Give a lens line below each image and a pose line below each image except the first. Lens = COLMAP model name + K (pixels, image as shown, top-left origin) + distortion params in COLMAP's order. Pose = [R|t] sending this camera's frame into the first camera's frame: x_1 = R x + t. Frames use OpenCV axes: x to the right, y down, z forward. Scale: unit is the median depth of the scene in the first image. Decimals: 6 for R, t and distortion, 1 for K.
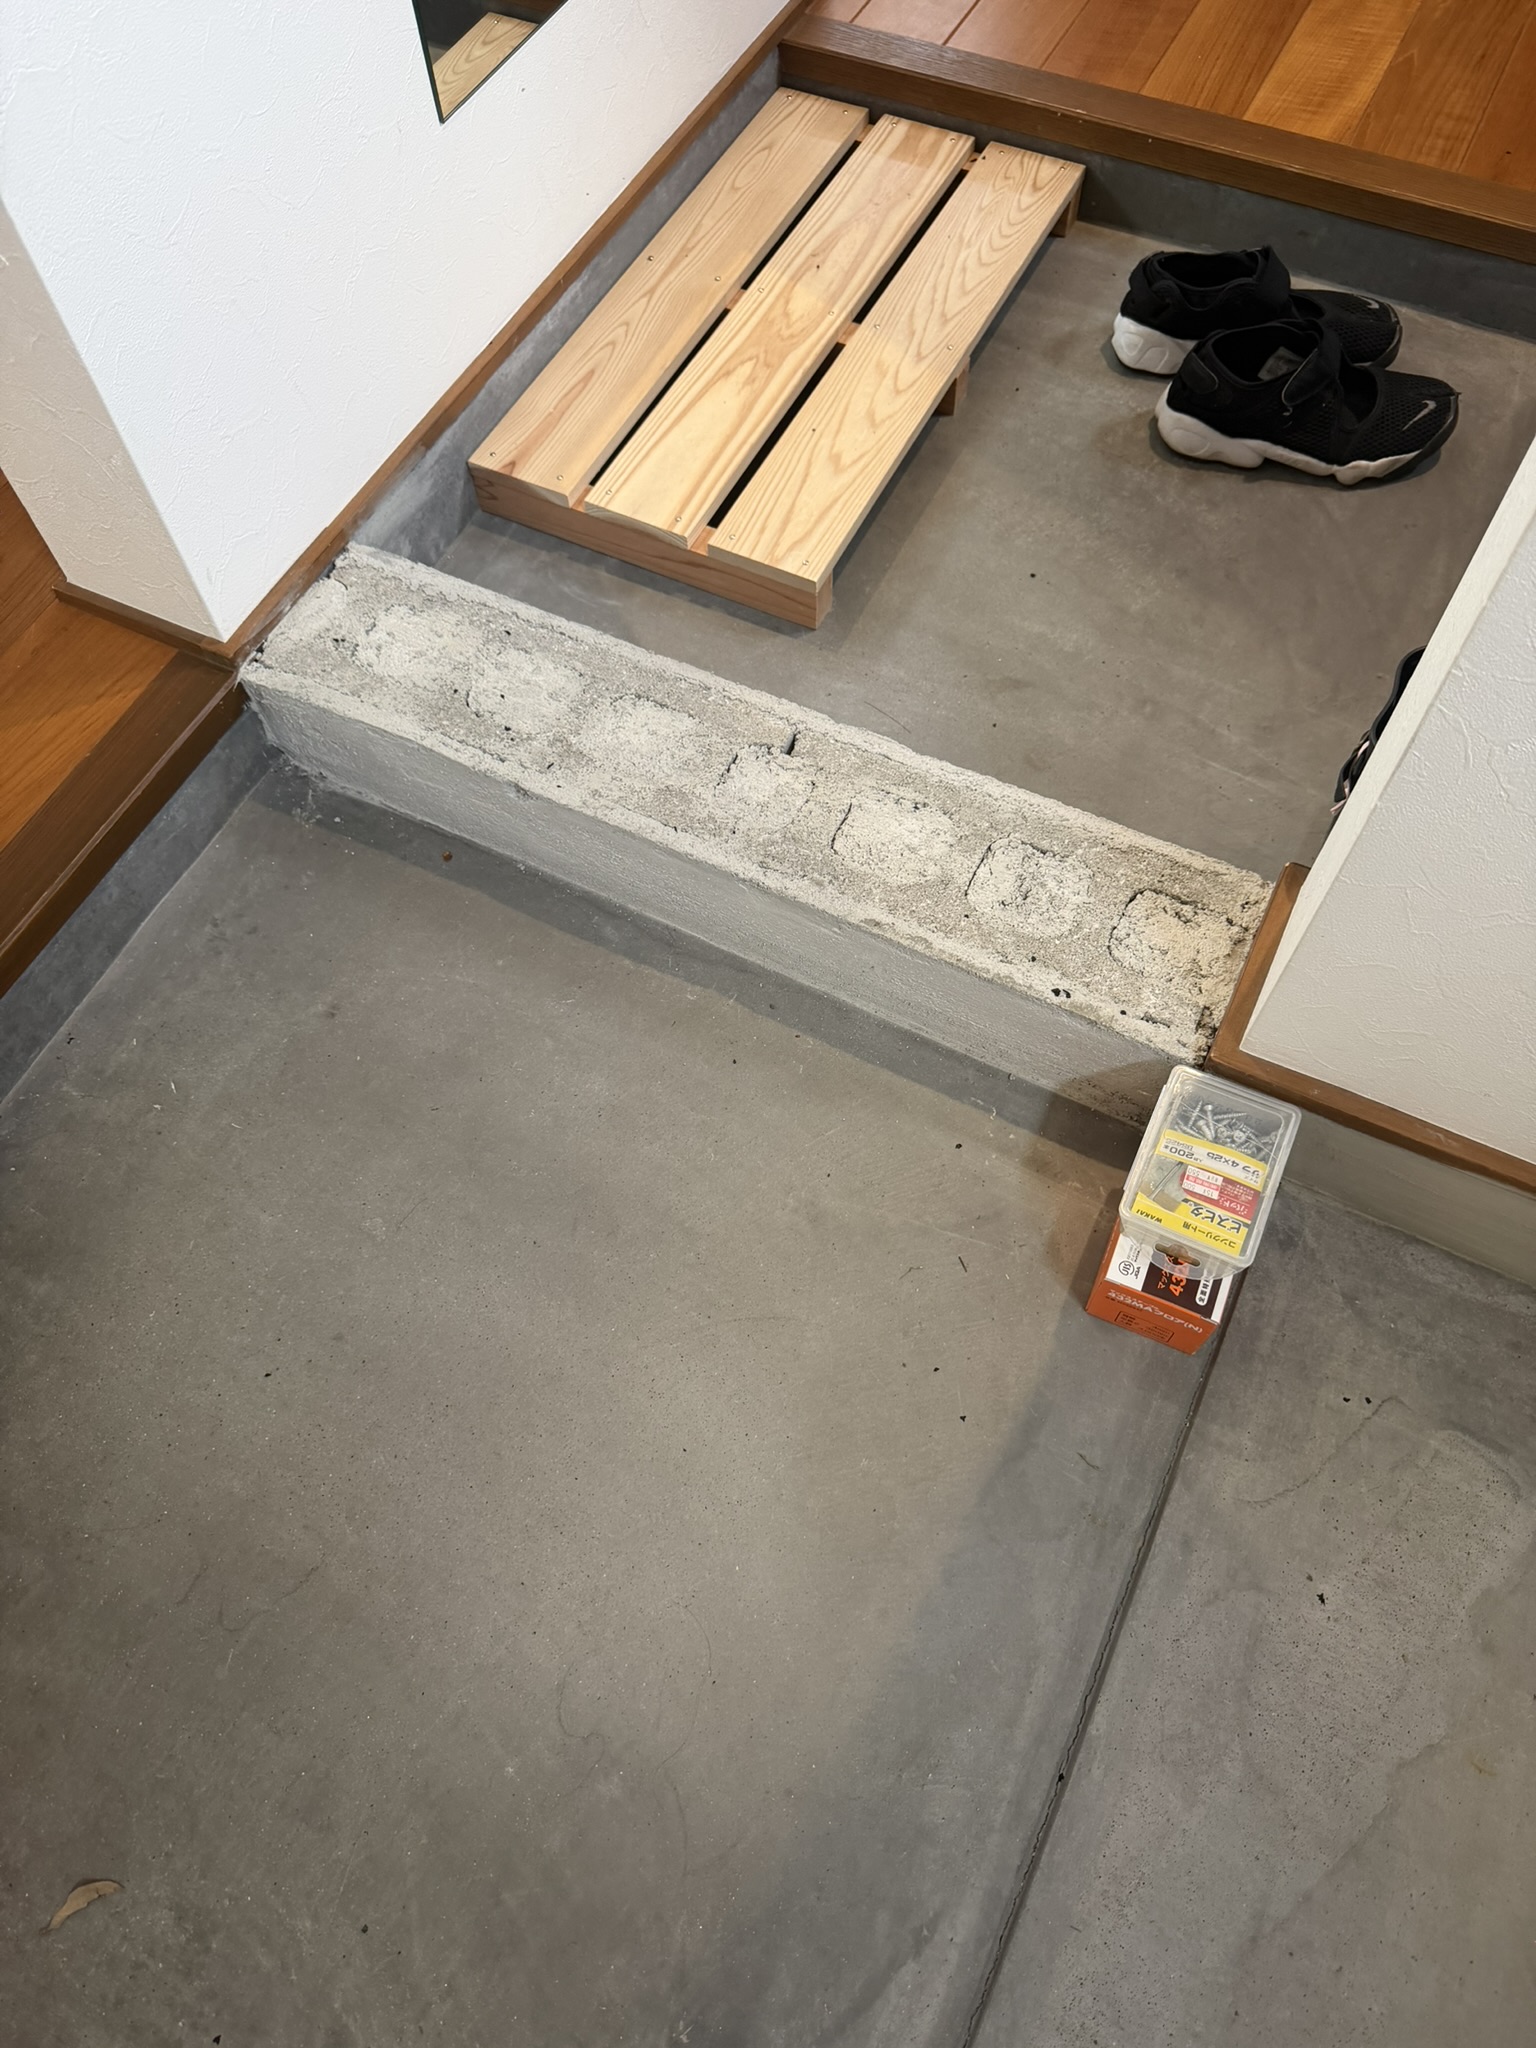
lens RADIAL K [[1468.6, 0, 768.0], [0, 1468.6, 1024.0], [0, 0, 1]] dist [-0.000165, -0.000688]
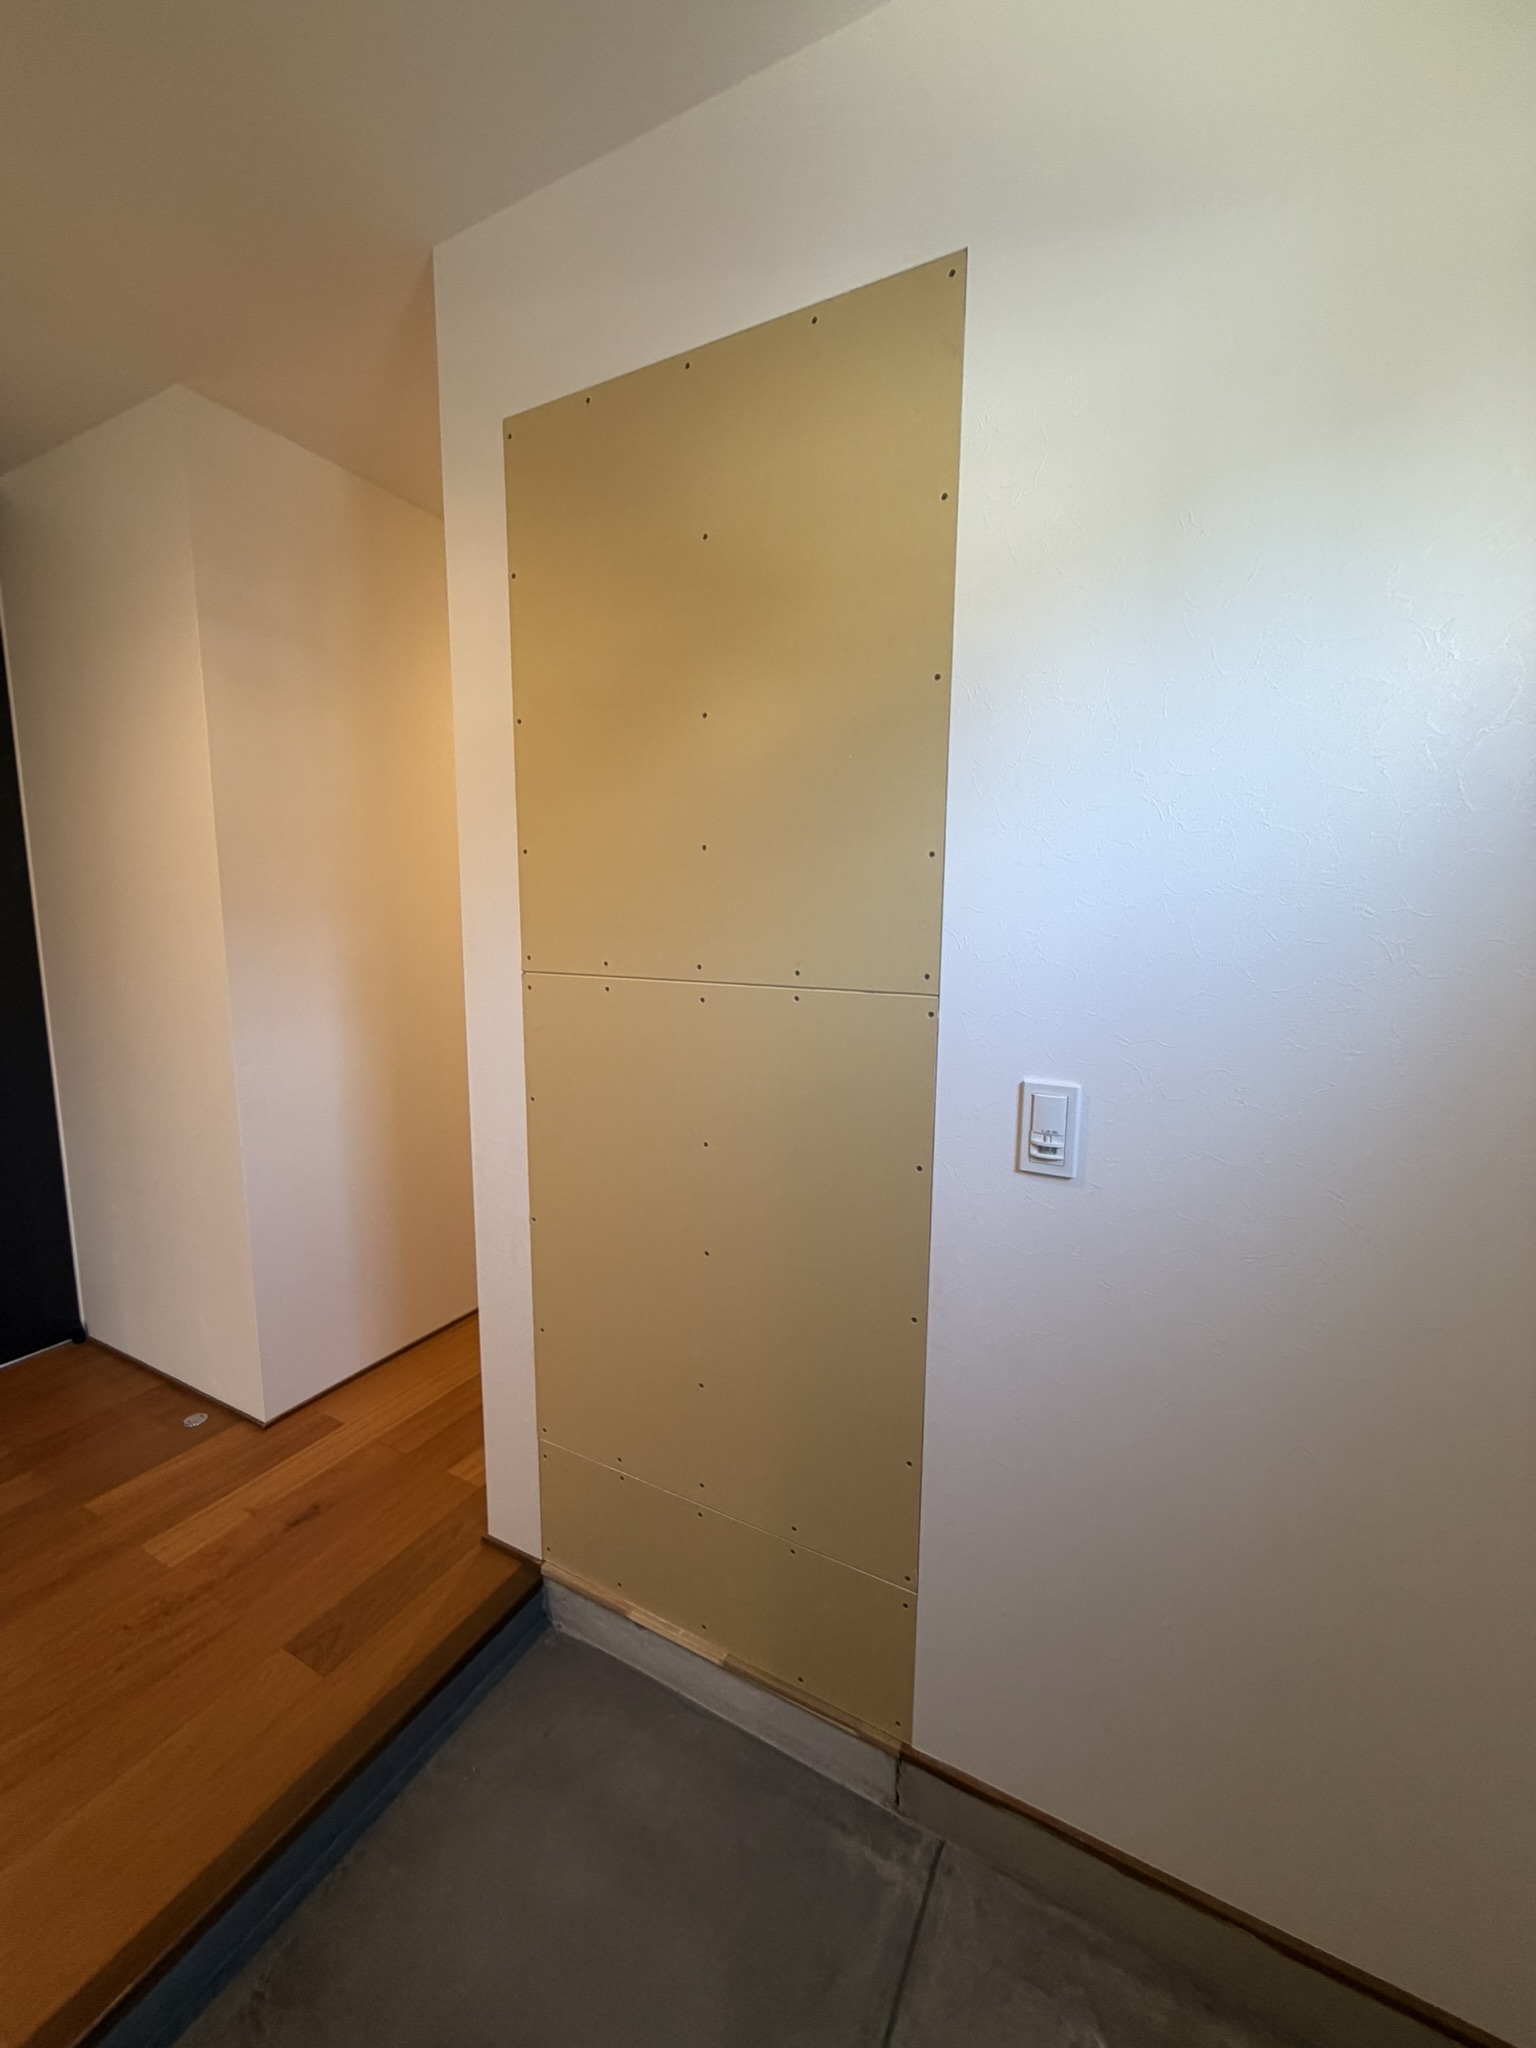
lens RADIAL K [[816.8, 0, 768.0], [0, 816.8, 1024.0], [0, 0, 1]] dist [0.008827, -0.000302]
pose [[0.999145, 0.037675, -0.017028, 0.047362], [-0.036069, 0.592953, -0.804429, 0.408077], [-0.020210, 0.804355, 0.593805, -0.808180]]
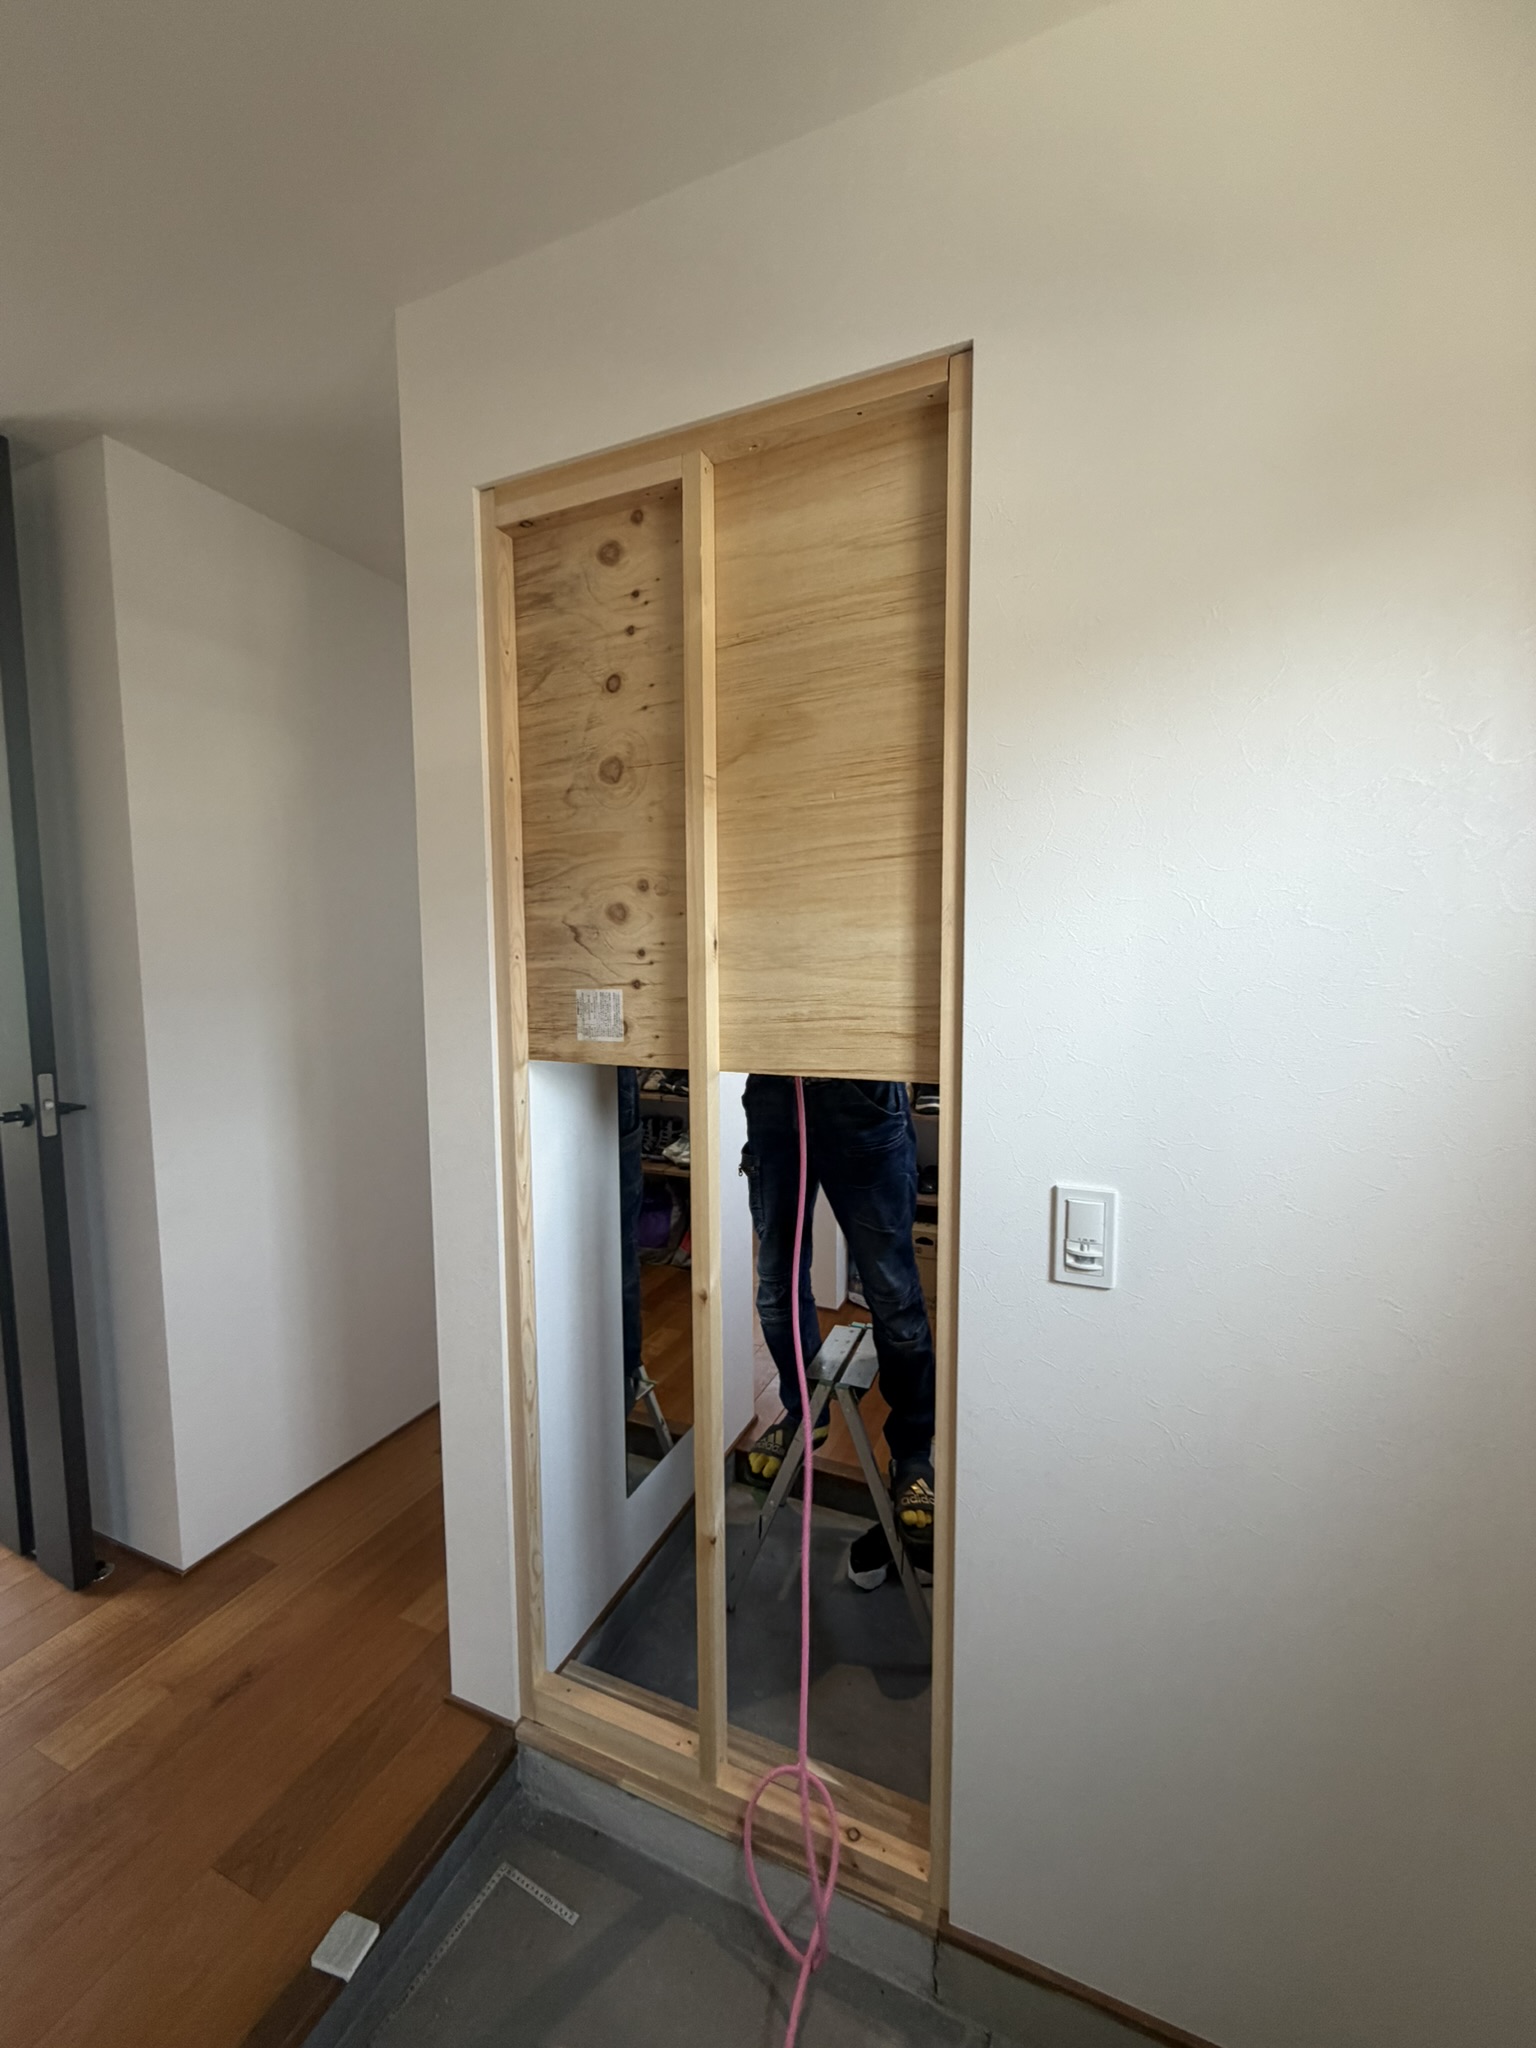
lens RADIAL K [[816.8, 0, 768.0], [0, 816.8, 1024.0], [0, 0, 1]] dist [0.008827, -0.000302]
pose [[0.997895, 0.016657, 0.062669, -0.062630], [0.043096, 0.551762, -0.832887, 0.287503], [-0.048452, 0.833835, 0.549883, -0.825395]]
